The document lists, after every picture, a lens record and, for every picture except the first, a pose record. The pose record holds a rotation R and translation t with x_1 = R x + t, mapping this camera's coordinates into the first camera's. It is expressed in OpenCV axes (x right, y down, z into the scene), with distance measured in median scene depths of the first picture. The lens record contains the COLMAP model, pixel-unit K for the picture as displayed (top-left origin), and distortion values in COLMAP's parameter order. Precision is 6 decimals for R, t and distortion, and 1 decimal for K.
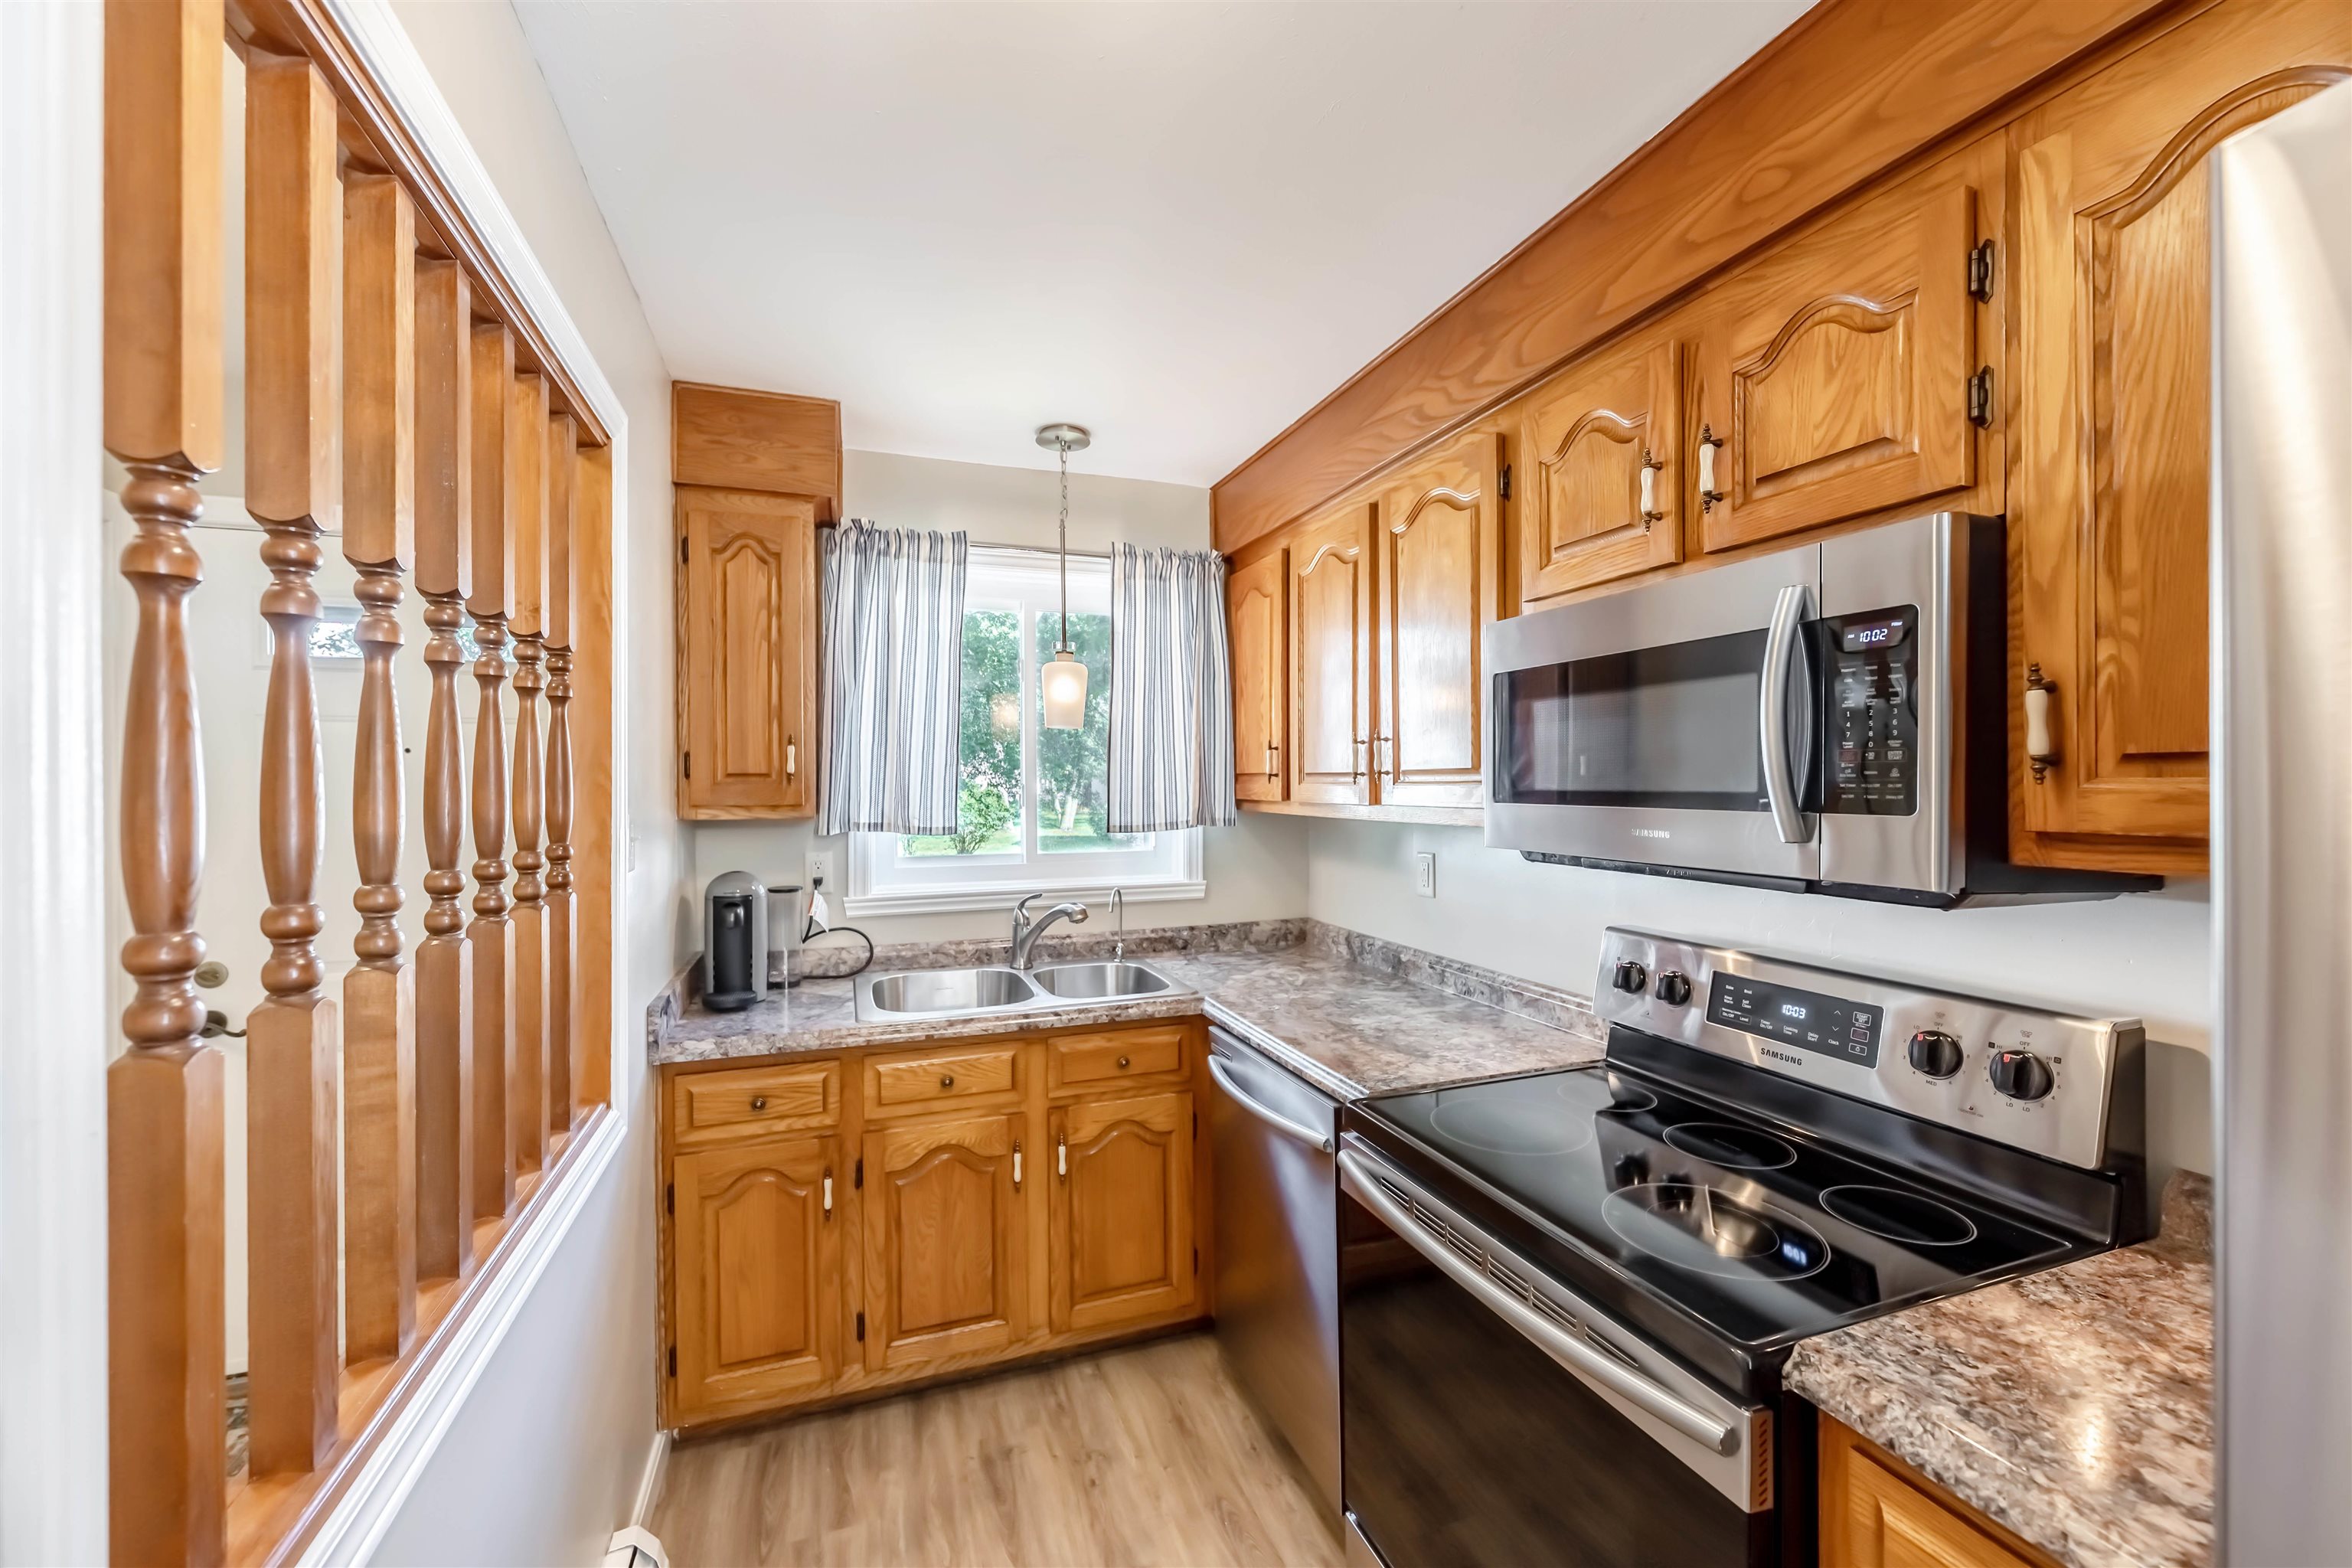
lens RADIAL K [[926.3, 0, 1176.0], [0, 926.3, 784.0], [0, 0, 1]] dist [-0.002407, -0.000061]
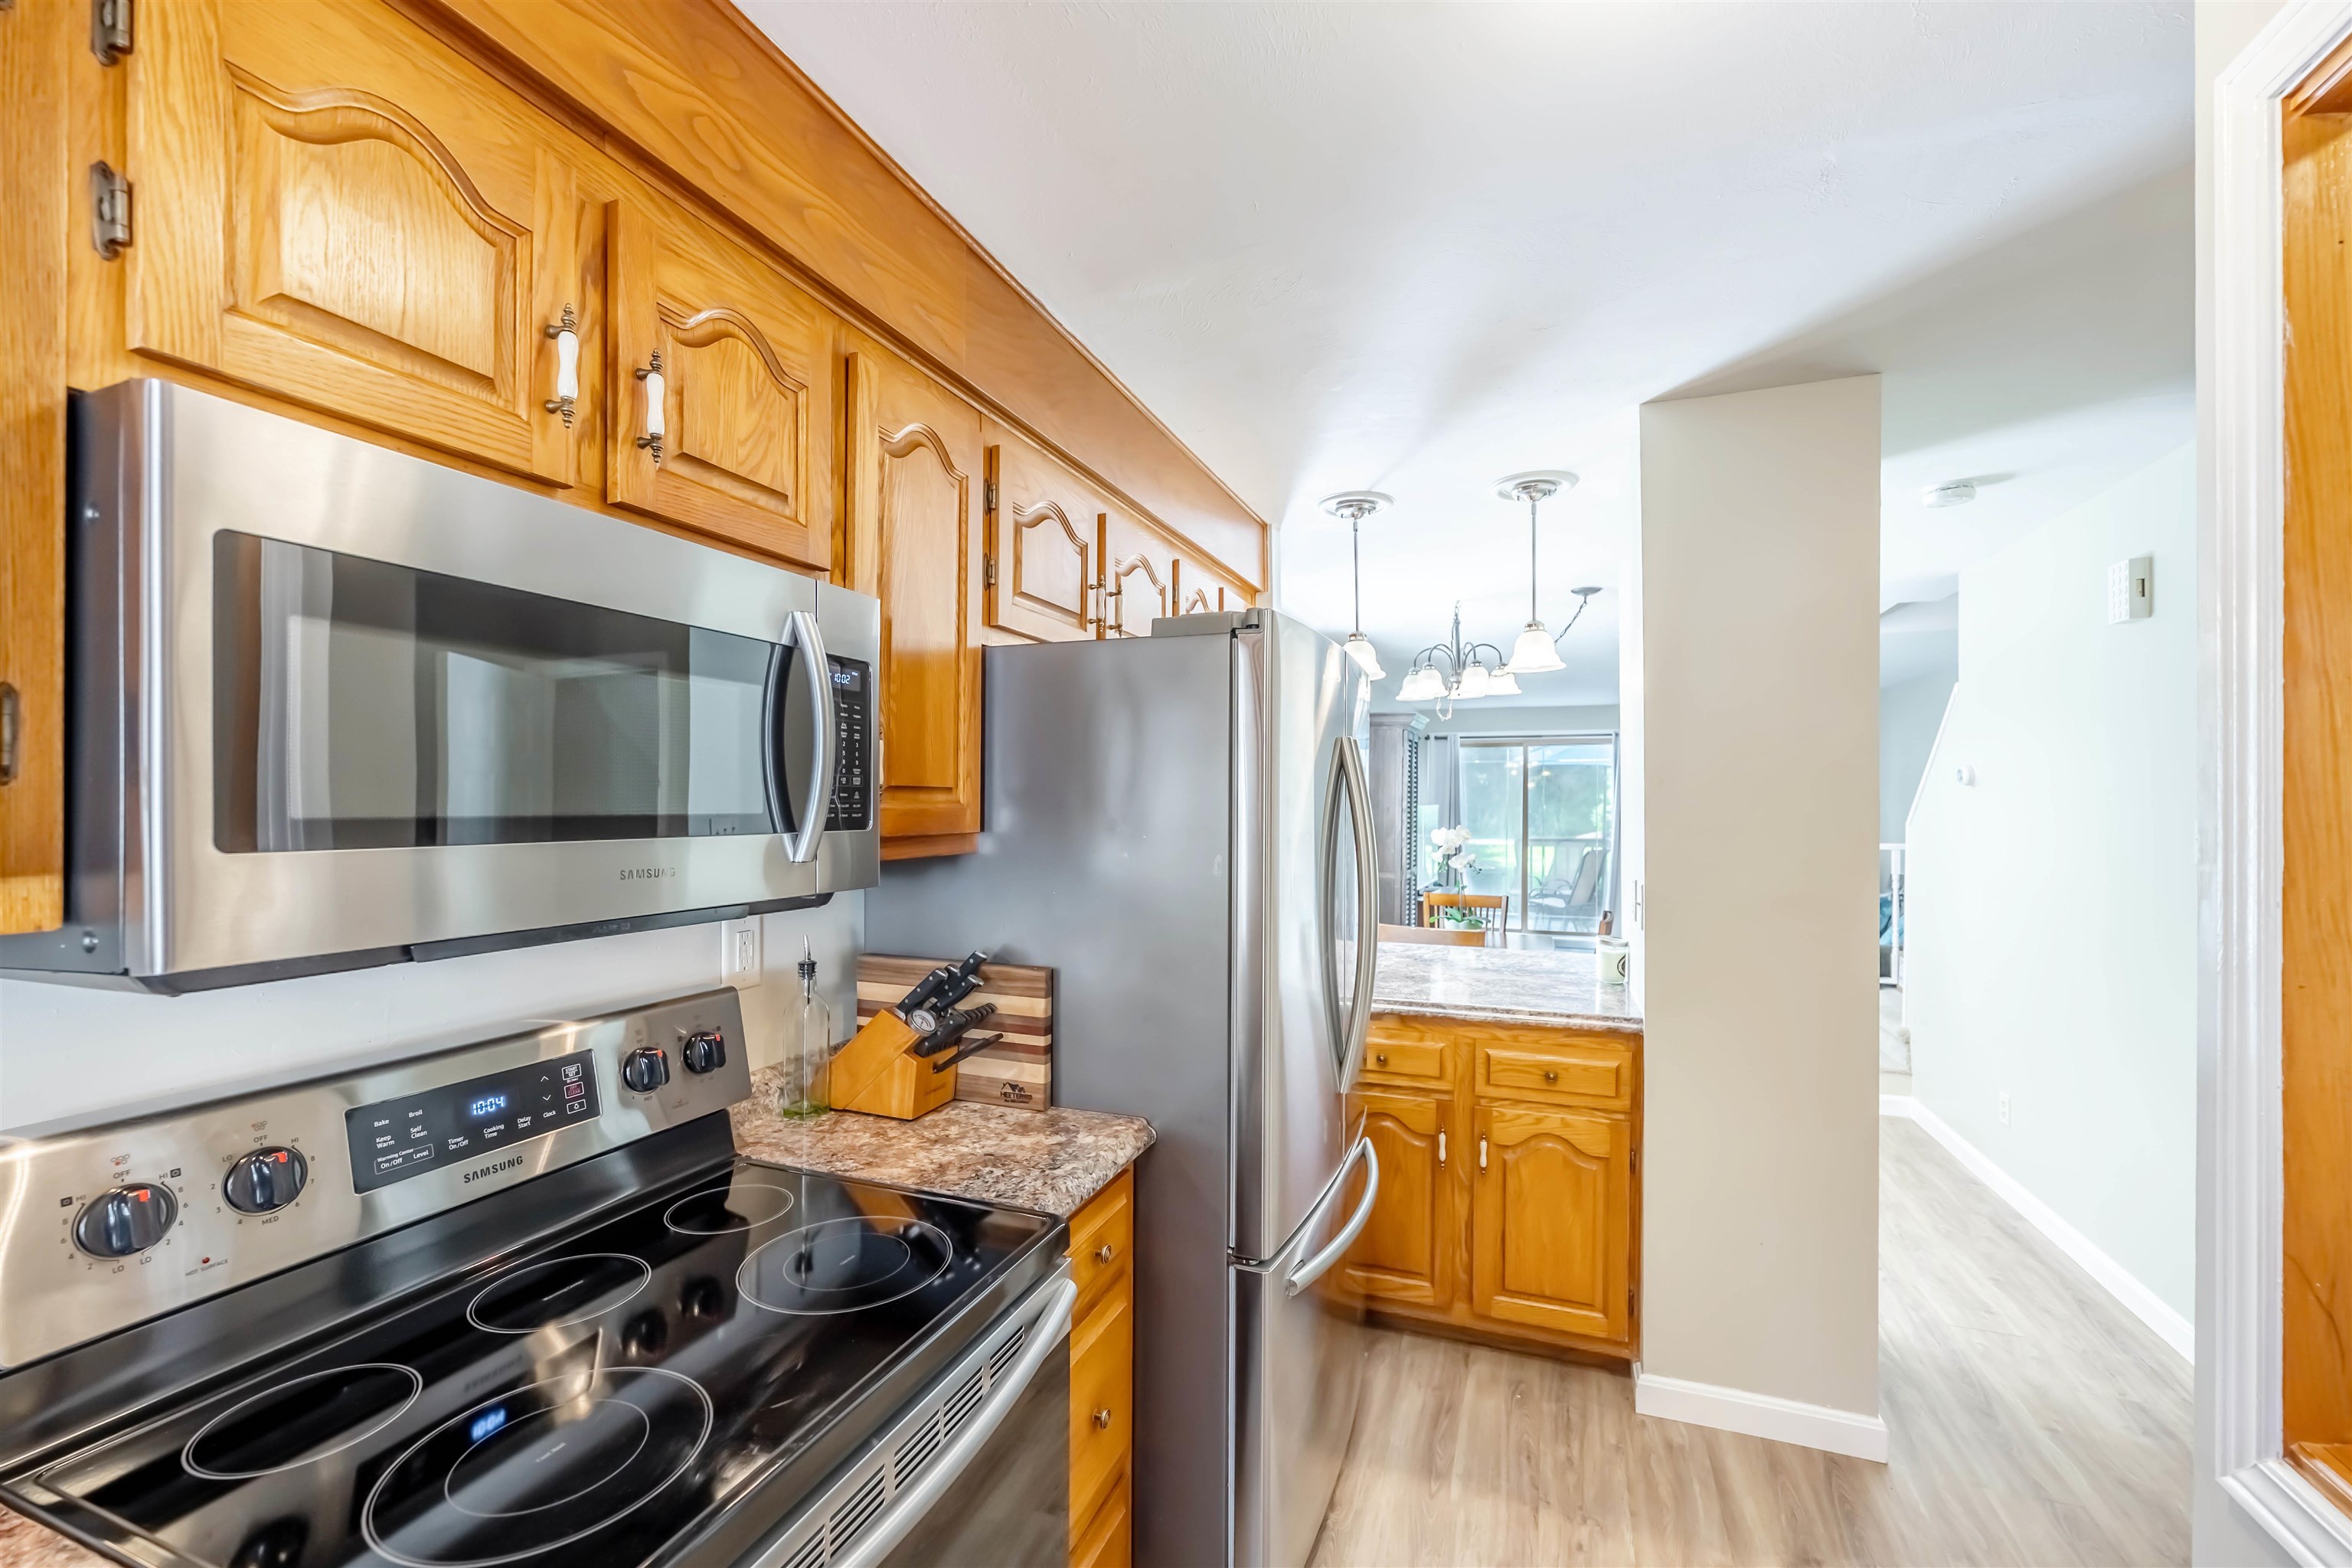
lens RADIAL K [[956.6, 0, 1182.8], [0, 956.6, 805.0], [0, 0, 1]] dist [-0.000994, -0.000083]
pose [[-0.760512, 0.001419, 0.649322, -0.182744], [0.003030, 0.999994, 0.001363, 0.000192], [-0.649316, 0.003004, -0.760513, 0.819518]]
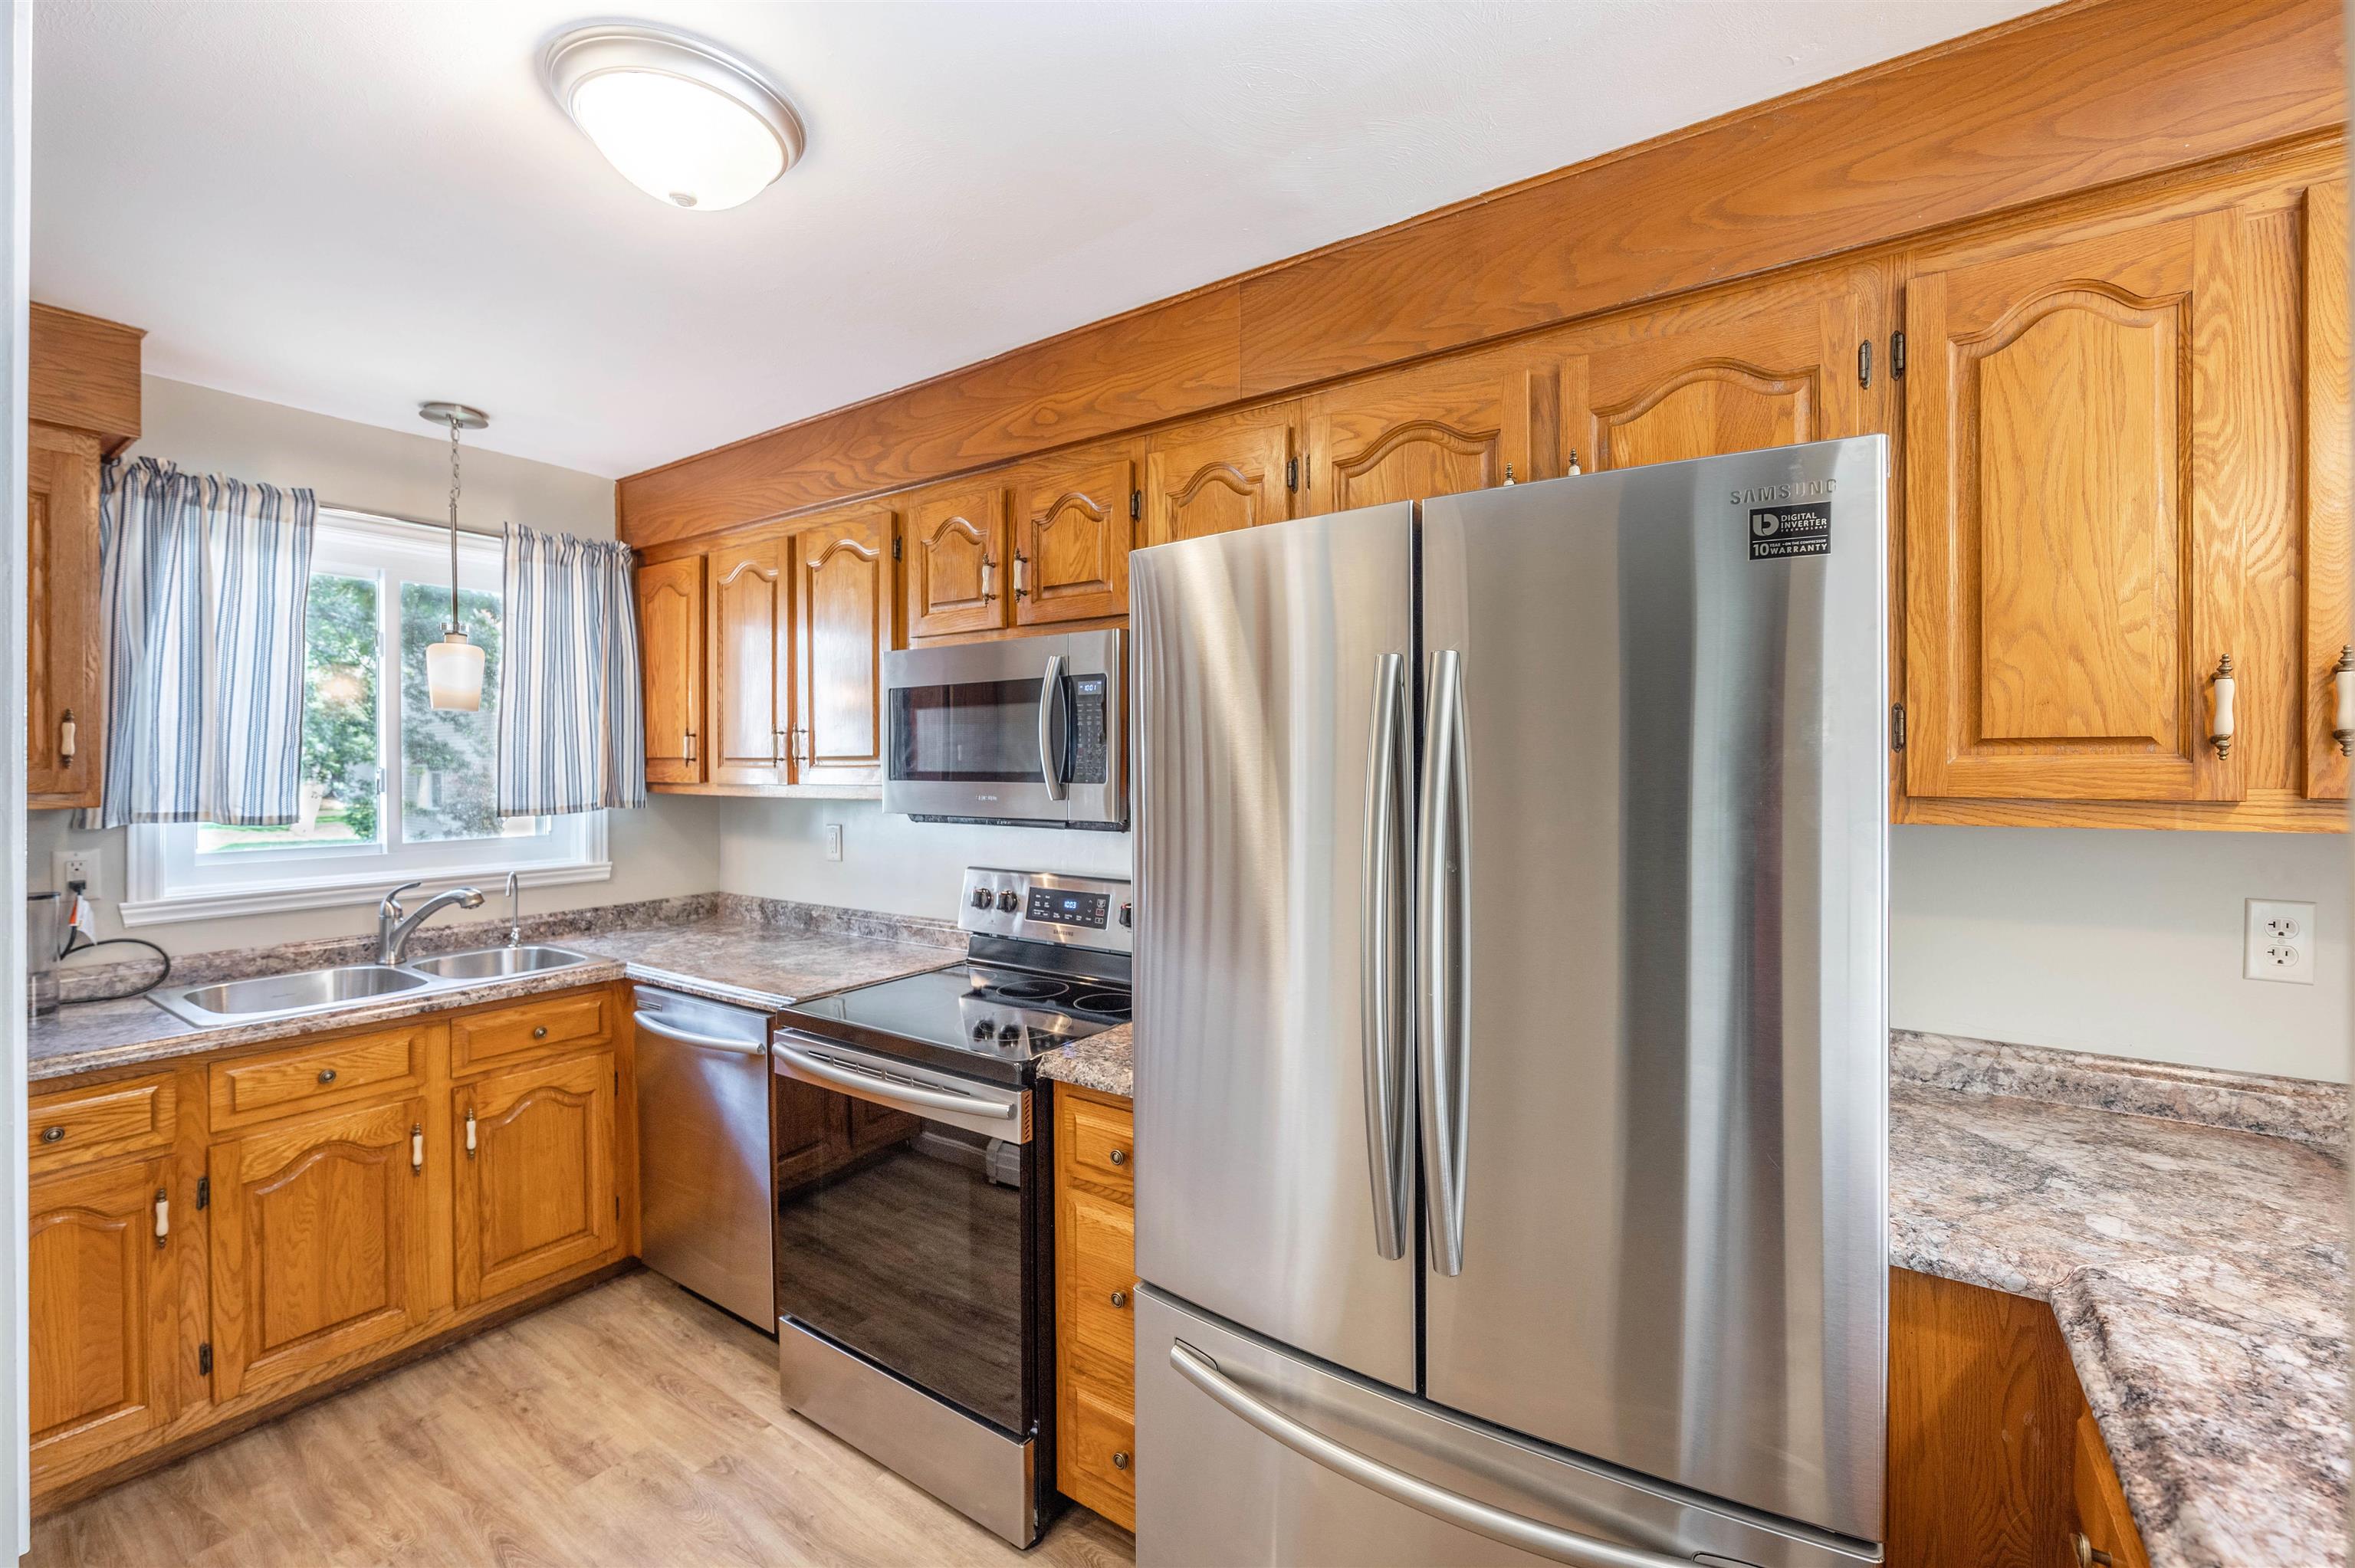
lens RADIAL K [[963.8, 0, 1201.6], [0, 963.8, 770.1], [0, 0, 1]] dist [-0.002563, -0.000250]
pose [[0.801400, -0.001983, 0.598125, -0.115505], [0.000603, 0.999997, 0.002508, 0.000739], [-0.598128, -0.001649, 0.801399, -0.346989]]
